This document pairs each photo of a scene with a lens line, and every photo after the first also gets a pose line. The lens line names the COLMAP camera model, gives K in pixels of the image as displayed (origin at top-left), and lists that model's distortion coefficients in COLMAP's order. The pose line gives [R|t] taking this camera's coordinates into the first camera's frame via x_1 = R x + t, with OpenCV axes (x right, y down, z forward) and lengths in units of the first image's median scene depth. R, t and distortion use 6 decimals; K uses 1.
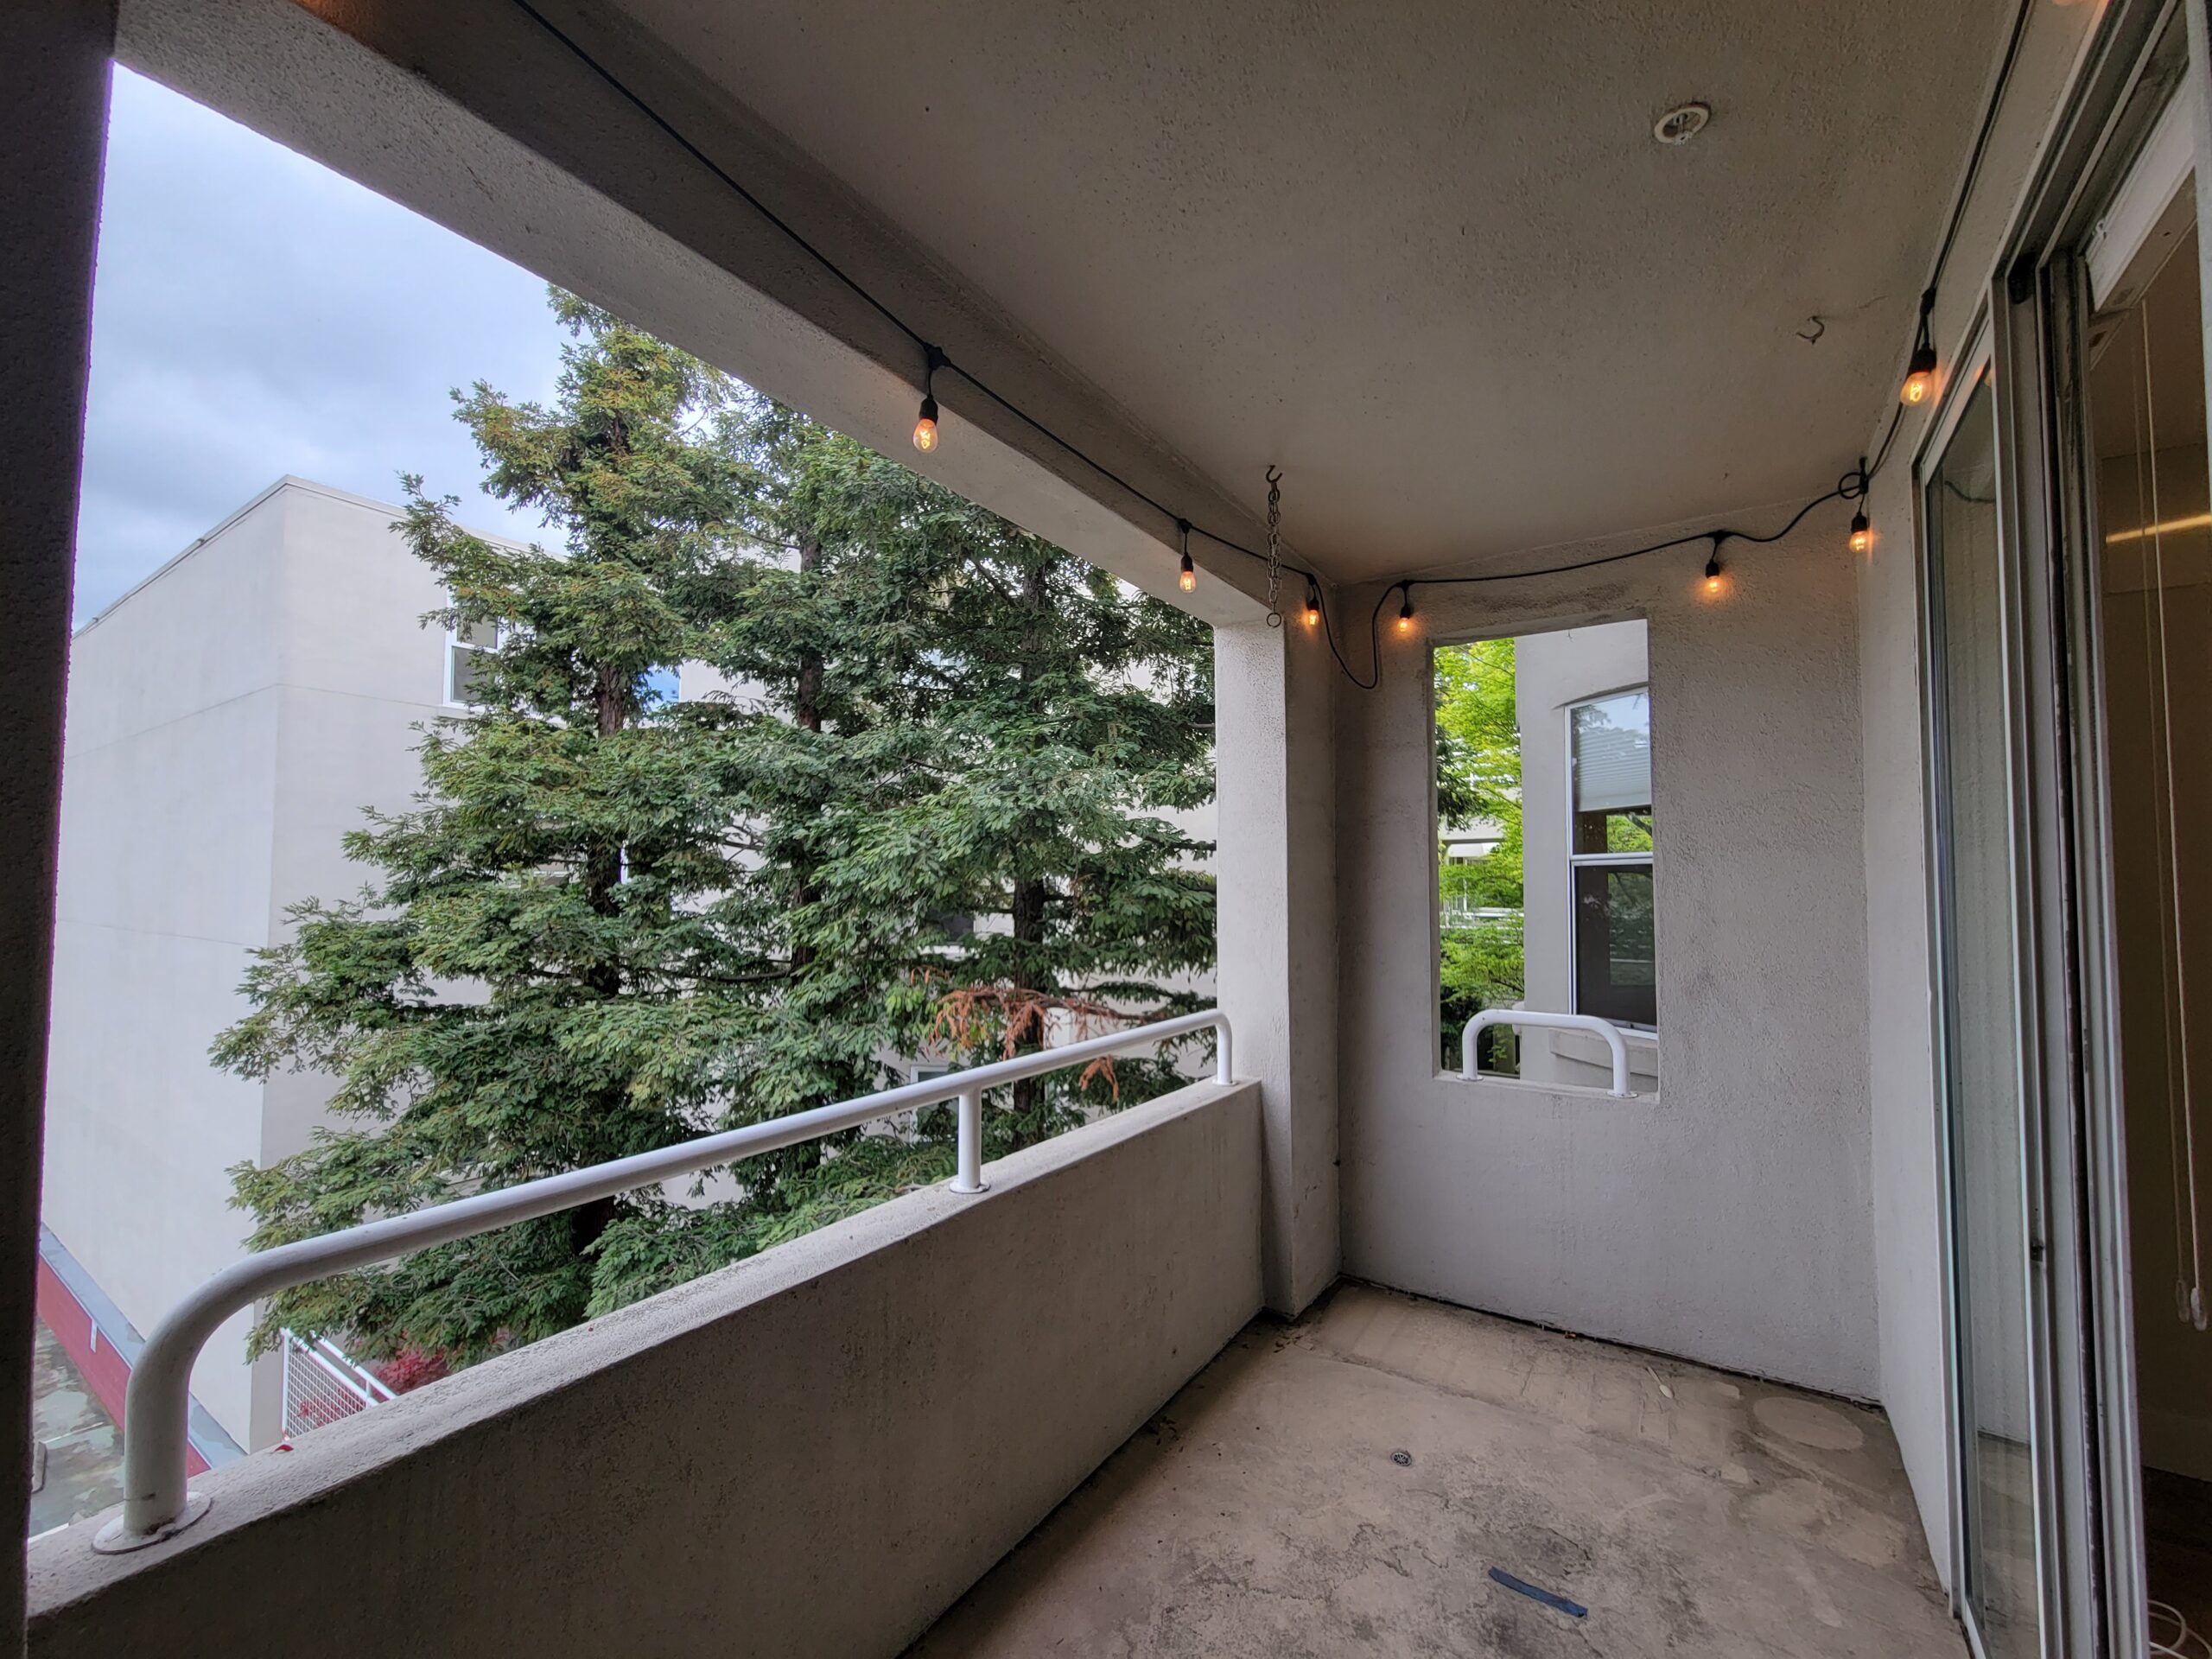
lens RADIAL K [[903.7, 0, 1120.5], [0, 903.7, 836.0], [0, 0, 1]] dist [-0.000030, -0.000045]
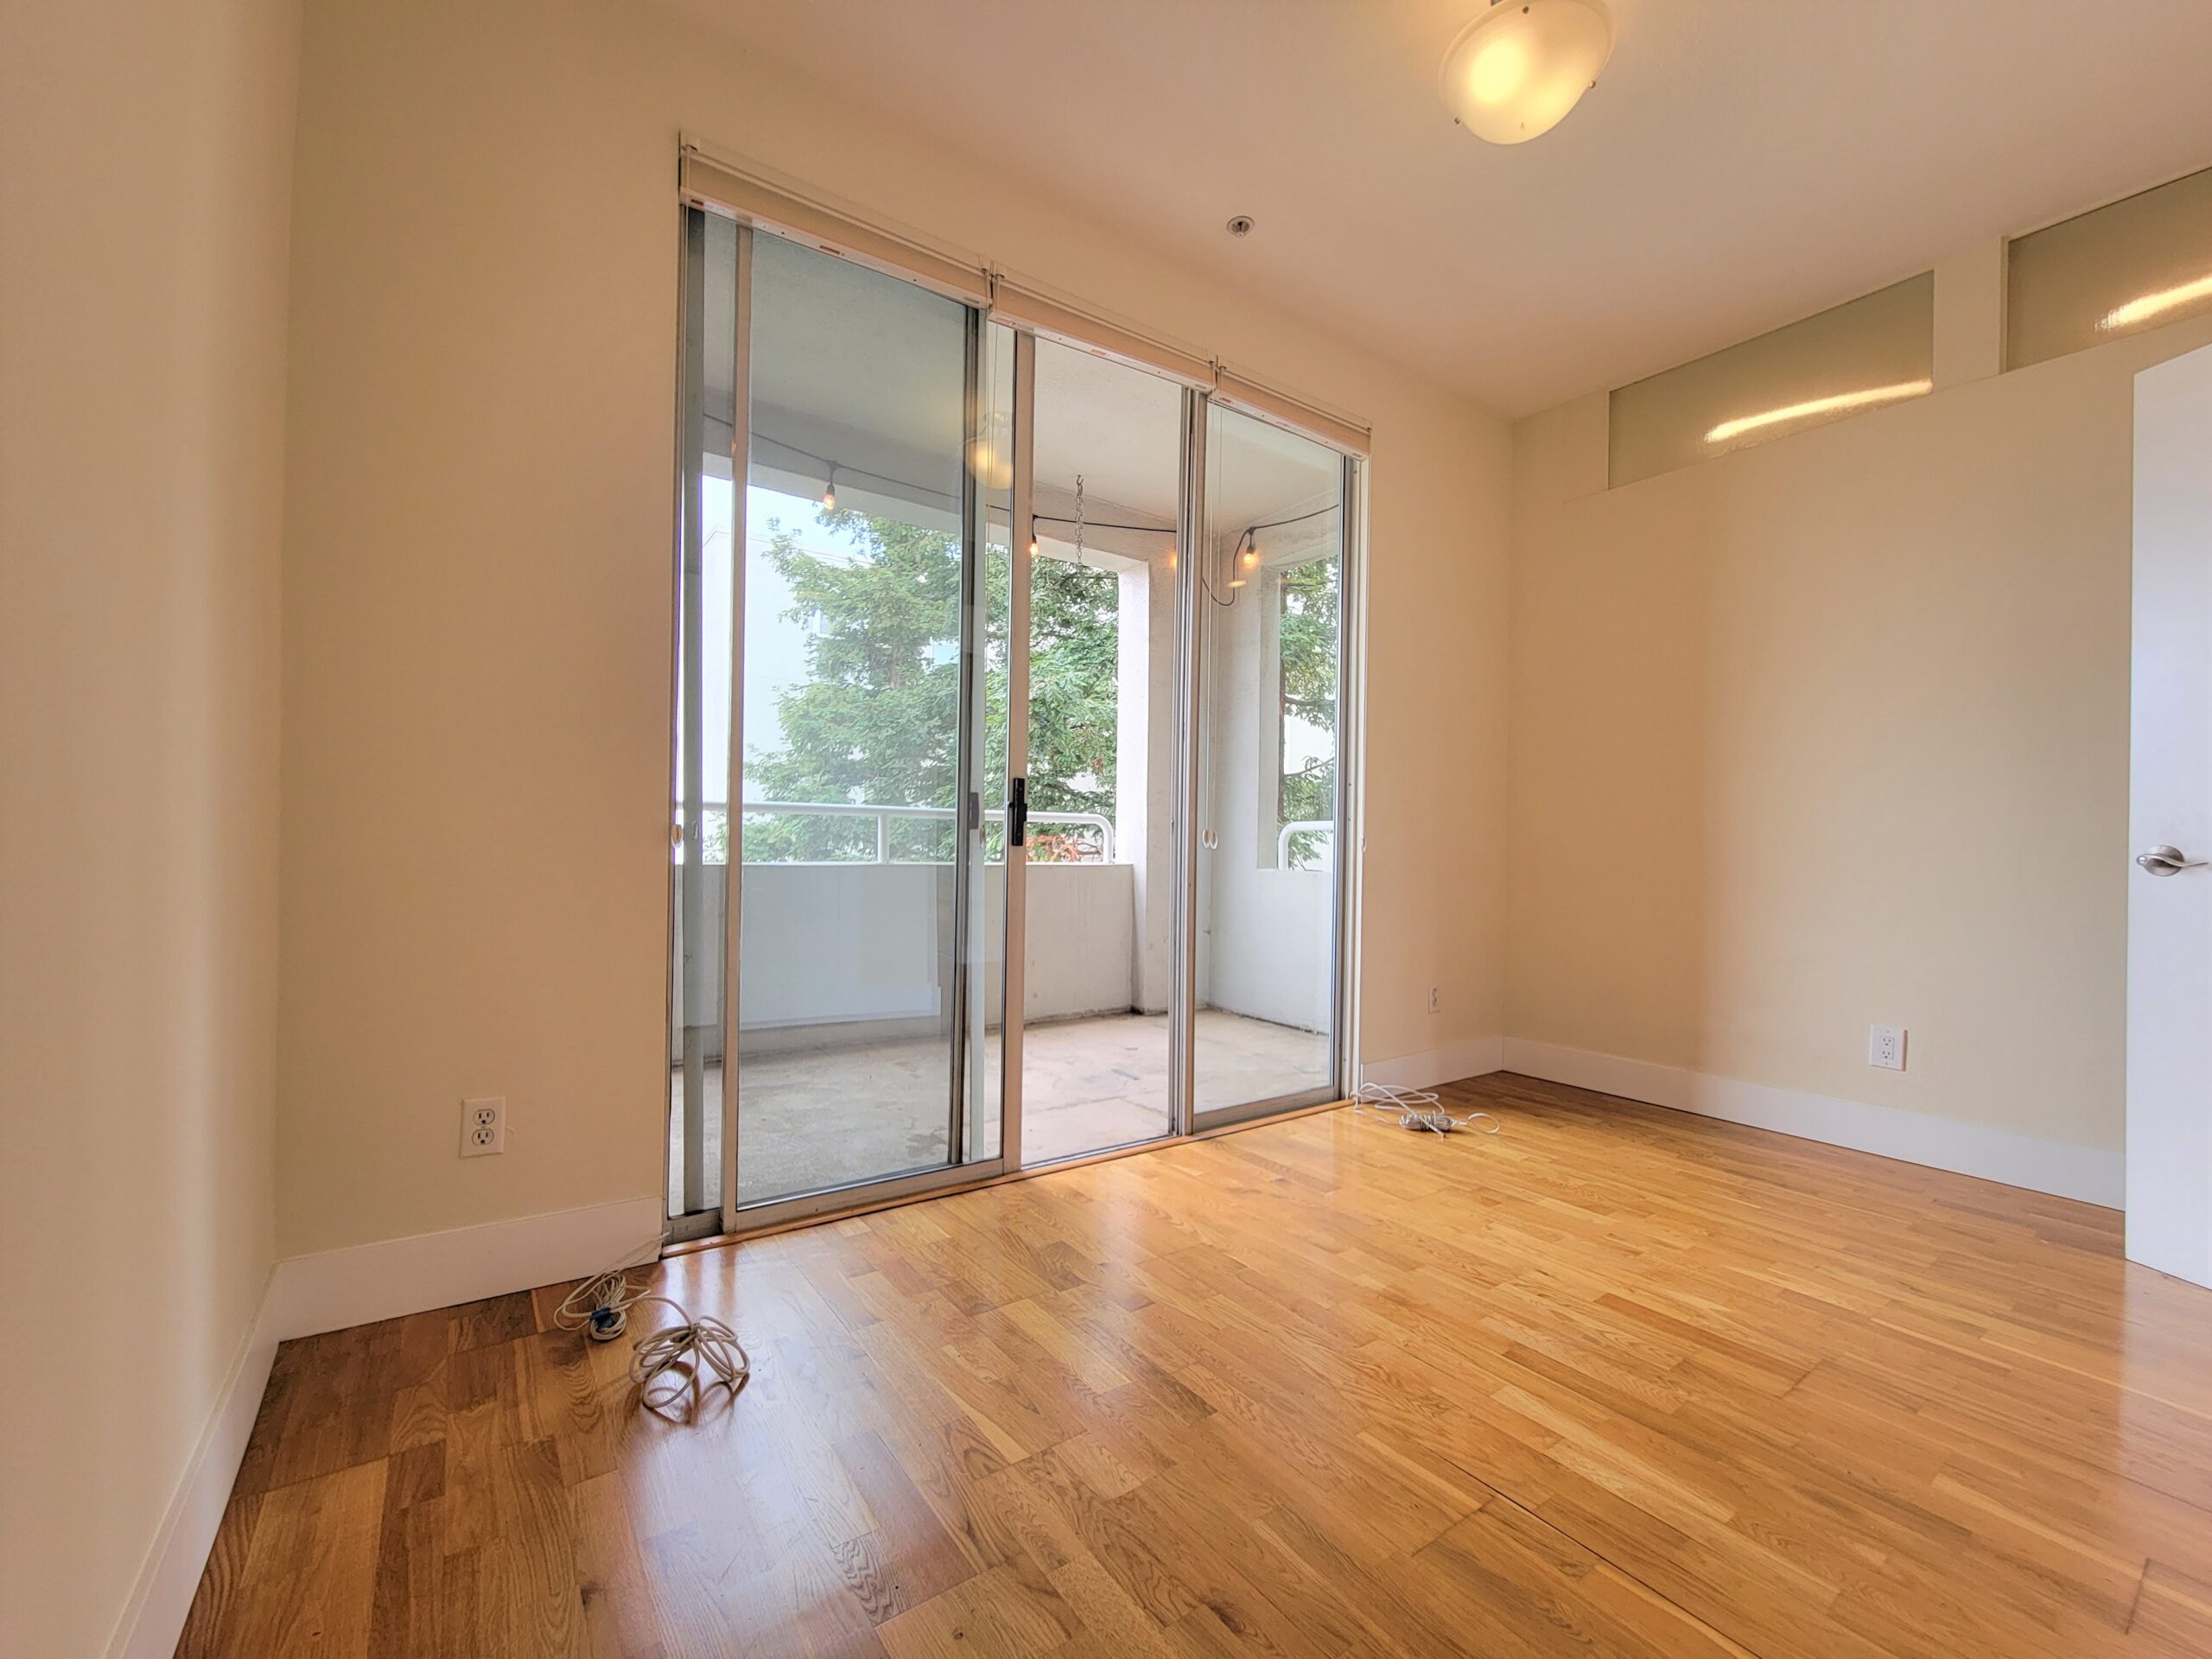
lens RADIAL K [[903.7, 0, 1096.6], [0, 903.7, 837.8], [0, 0, 1]] dist [-0.000030, -0.000045]
pose [[0.927737, 0.015784, -0.372900, 0.259945], [-0.002699, 0.999363, 0.035587, 0.065768], [0.373225, -0.032009, 0.927189, -0.181335]]
